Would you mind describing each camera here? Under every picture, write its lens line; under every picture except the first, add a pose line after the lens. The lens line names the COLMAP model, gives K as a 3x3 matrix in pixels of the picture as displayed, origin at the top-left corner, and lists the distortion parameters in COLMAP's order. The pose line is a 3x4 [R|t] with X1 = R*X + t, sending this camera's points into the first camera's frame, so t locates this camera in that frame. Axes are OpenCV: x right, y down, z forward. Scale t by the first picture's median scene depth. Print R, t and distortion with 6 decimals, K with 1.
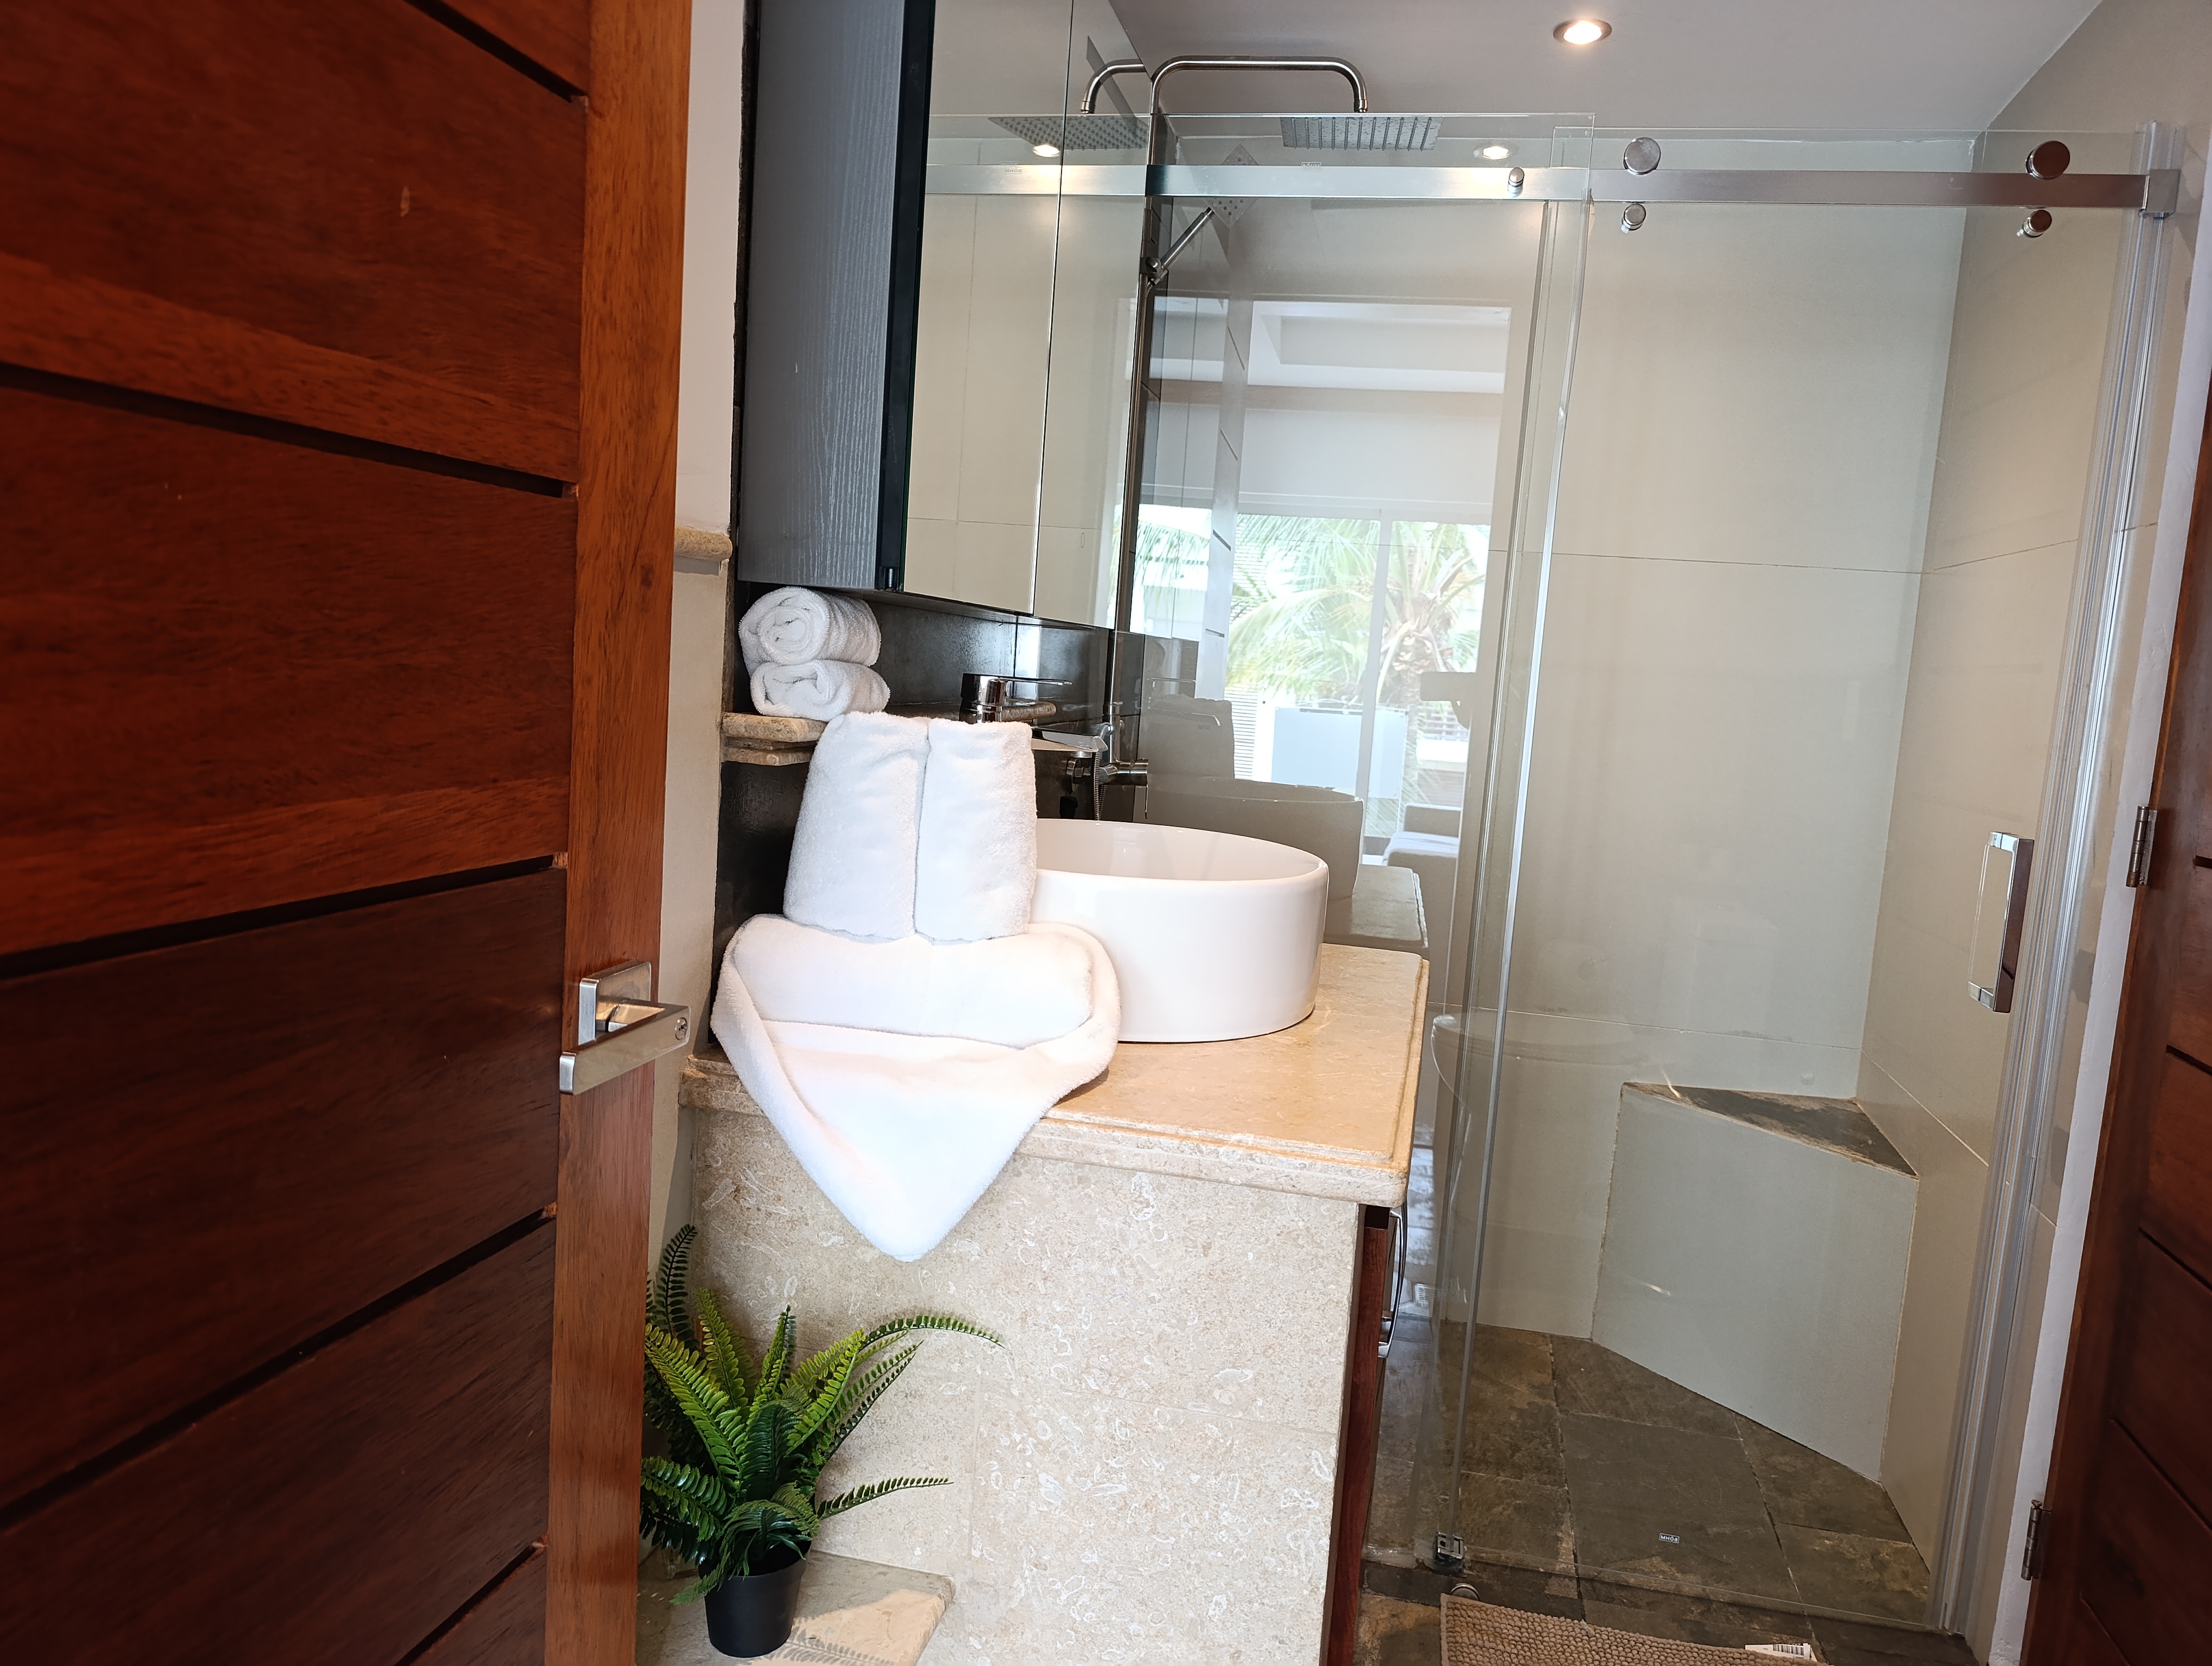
lens RADIAL K [[1517.7, 0, 1113.8], [0, 1517.7, 838.5], [0, 0, 1]] dist [0.033630, -0.042120]
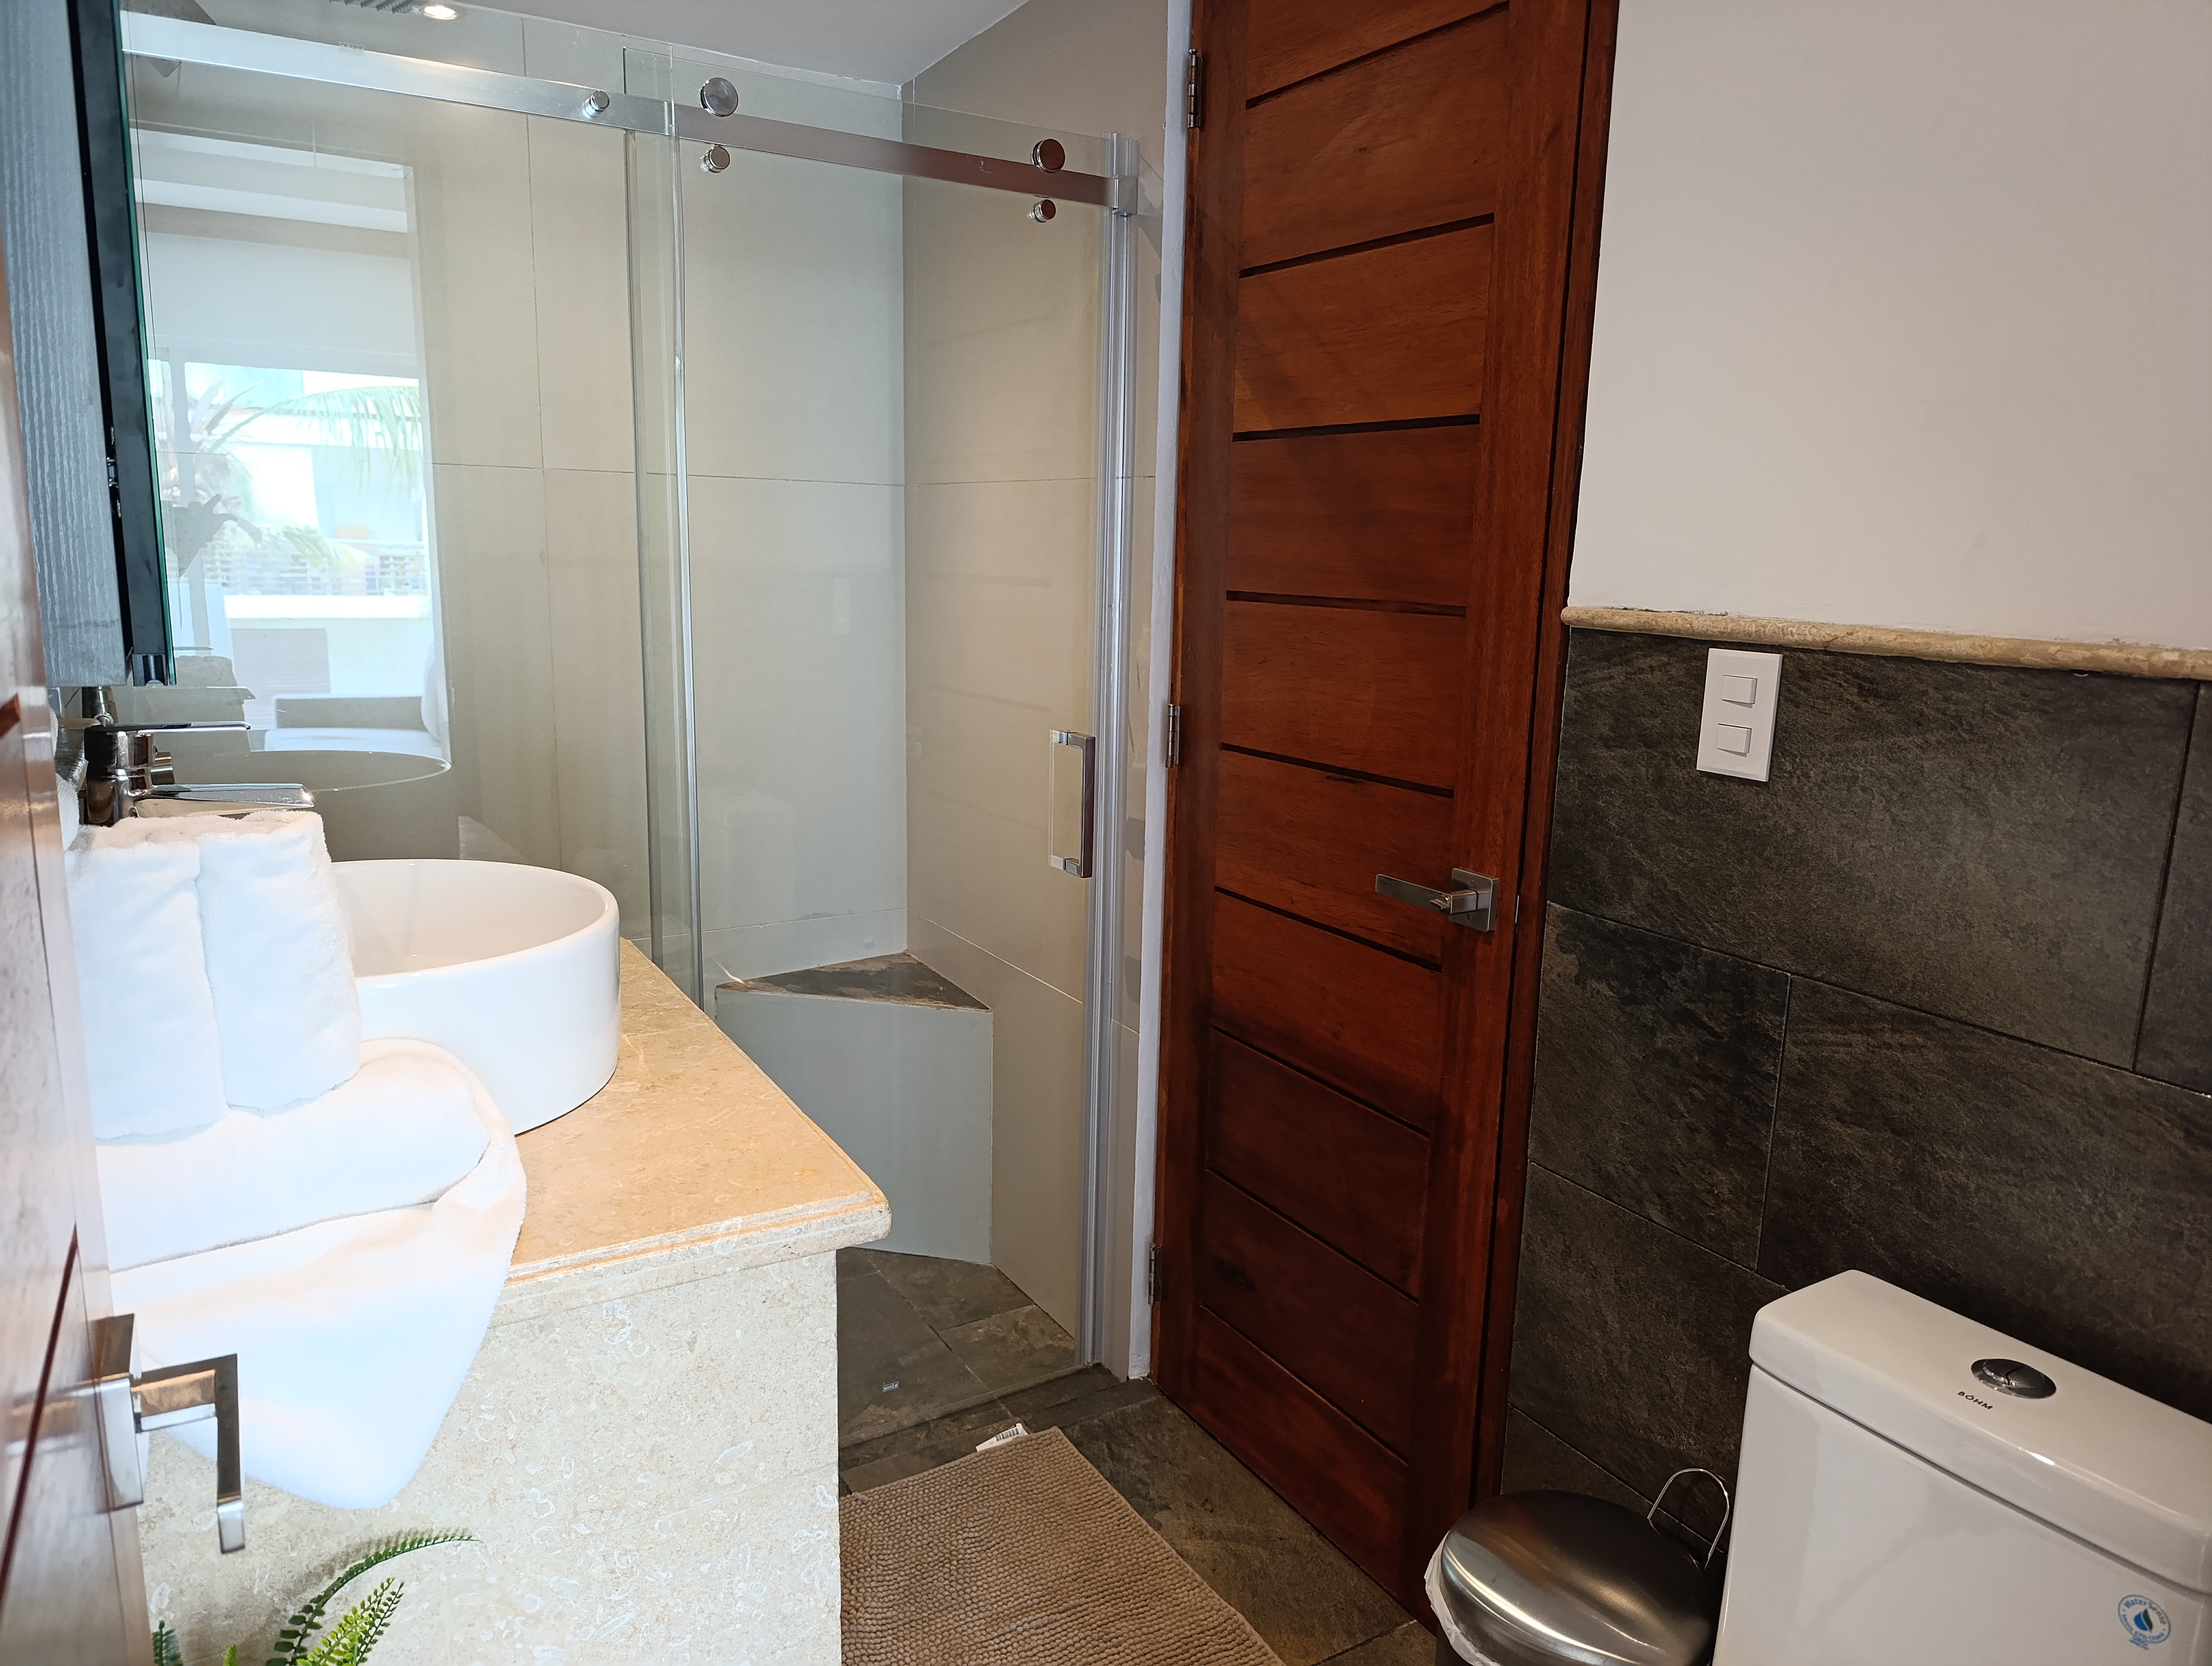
lens RADIAL K [[1531.8, 0, 1106.0], [0, 1531.8, 833.0], [0, 0, 1]] dist [0.023265, -0.035189]
pose [[0.729343, -0.181217, 0.659712, -0.300512], [0.108678, 0.982726, 0.149797, -0.146935], [-0.675462, -0.037557, 0.736438, 0.121358]]
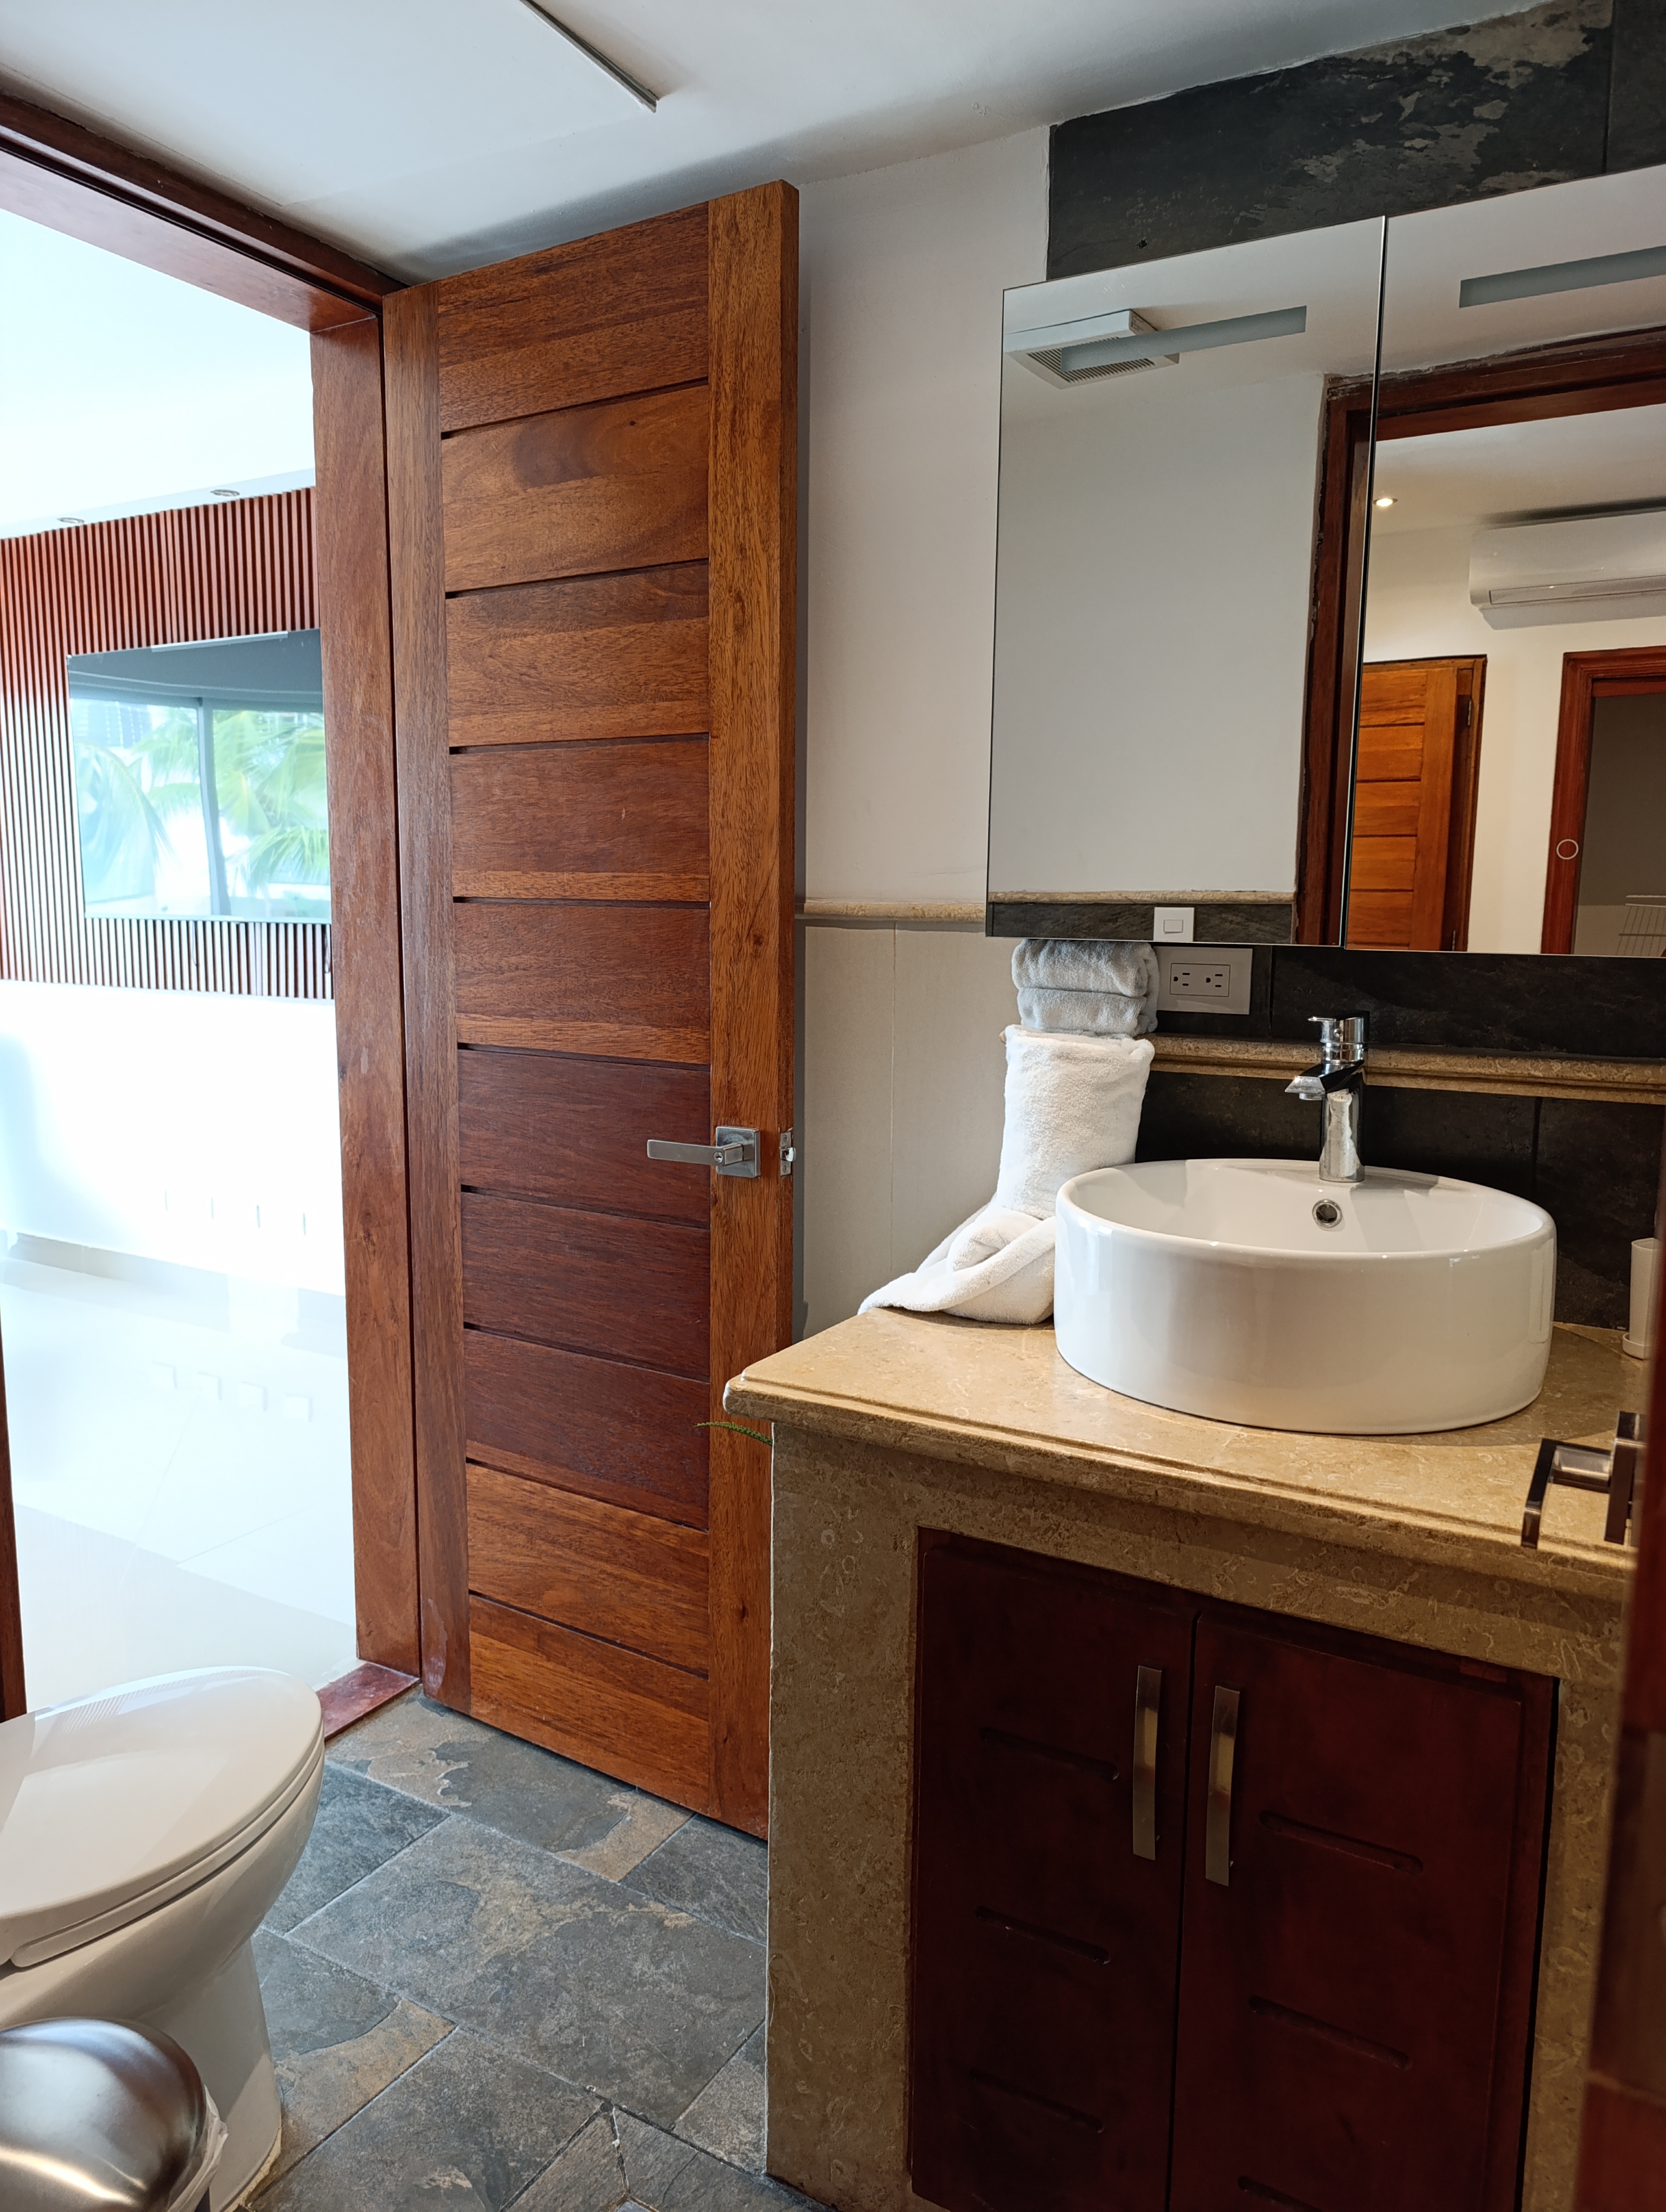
lens RADIAL K [[1517.7, 0, 833.0], [0, 1517.7, 1106.0], [0, 0, 1]] dist [0.033630, -0.042120]
pose [[-0.323677, 0.069334, -0.943624, 1.146790], [-0.143027, 0.982266, 0.121234, -0.155217], [0.935295, 0.174204, -0.308020, 1.269694]]
